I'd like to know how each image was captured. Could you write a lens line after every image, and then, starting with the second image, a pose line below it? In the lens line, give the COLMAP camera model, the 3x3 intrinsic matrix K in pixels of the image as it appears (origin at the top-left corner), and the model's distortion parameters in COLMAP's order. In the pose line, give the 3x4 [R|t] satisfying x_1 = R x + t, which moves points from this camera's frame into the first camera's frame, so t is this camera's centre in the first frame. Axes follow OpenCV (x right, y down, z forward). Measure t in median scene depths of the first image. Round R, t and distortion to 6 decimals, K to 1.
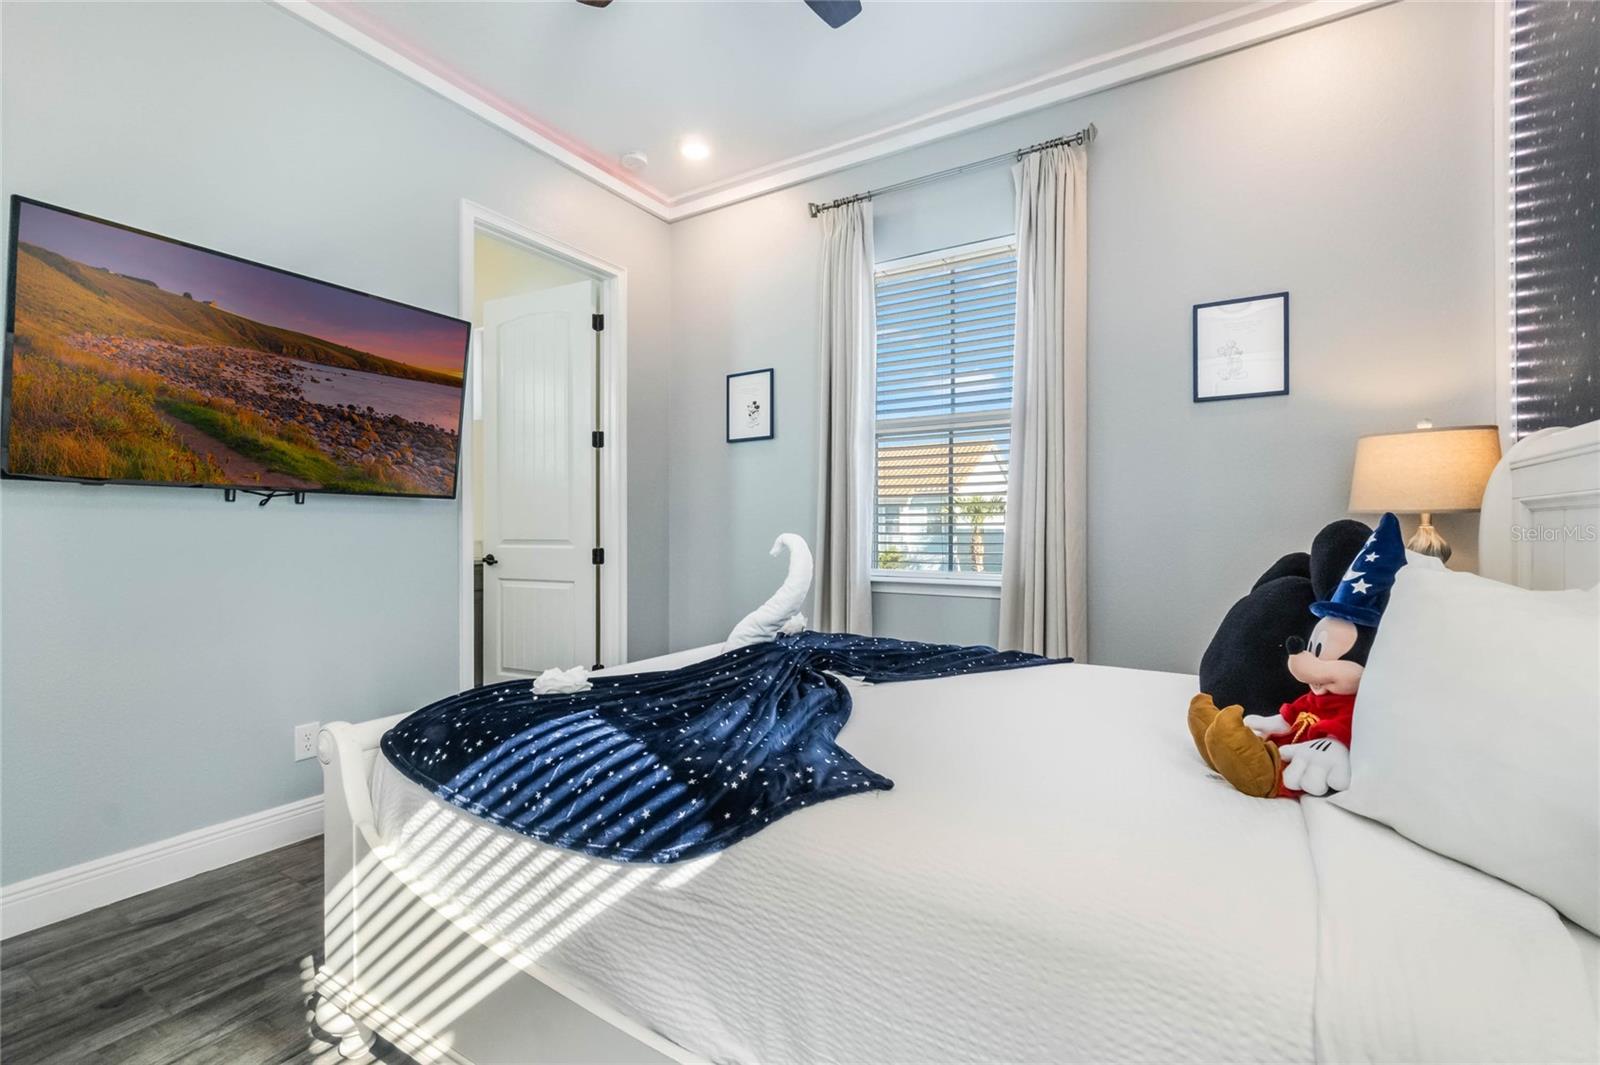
lens RADIAL K [[707.9, 0, 800.0], [0, 707.9, 532.5], [0, 0, 1]] dist [0.001415, 0.000228]
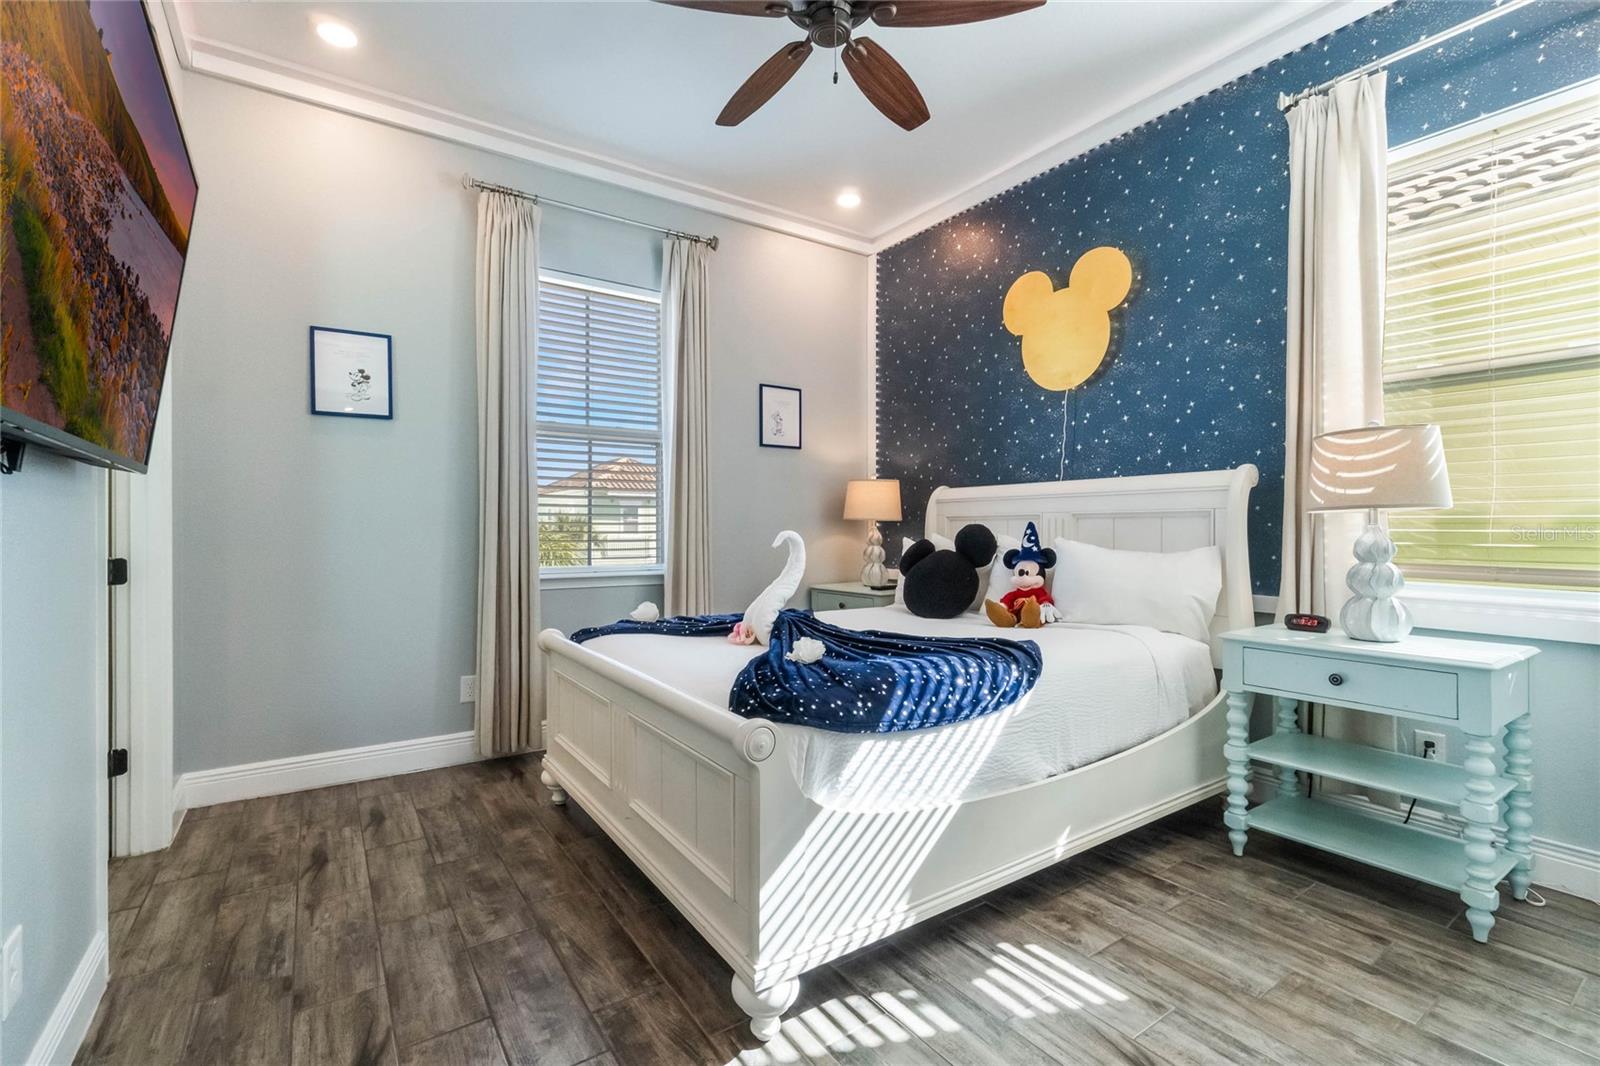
lens RADIAL K [[707.9, 0, 800.0], [0, 707.9, 533.0], [0, 0, 1]] dist [0.001415, 0.000228]
pose [[0.414808, 0.007121, 0.909881, -0.757224], [0.012446, 0.999831, -0.013500, 0.023623], [-0.909824, 0.016924, 0.414650, 0.275062]]
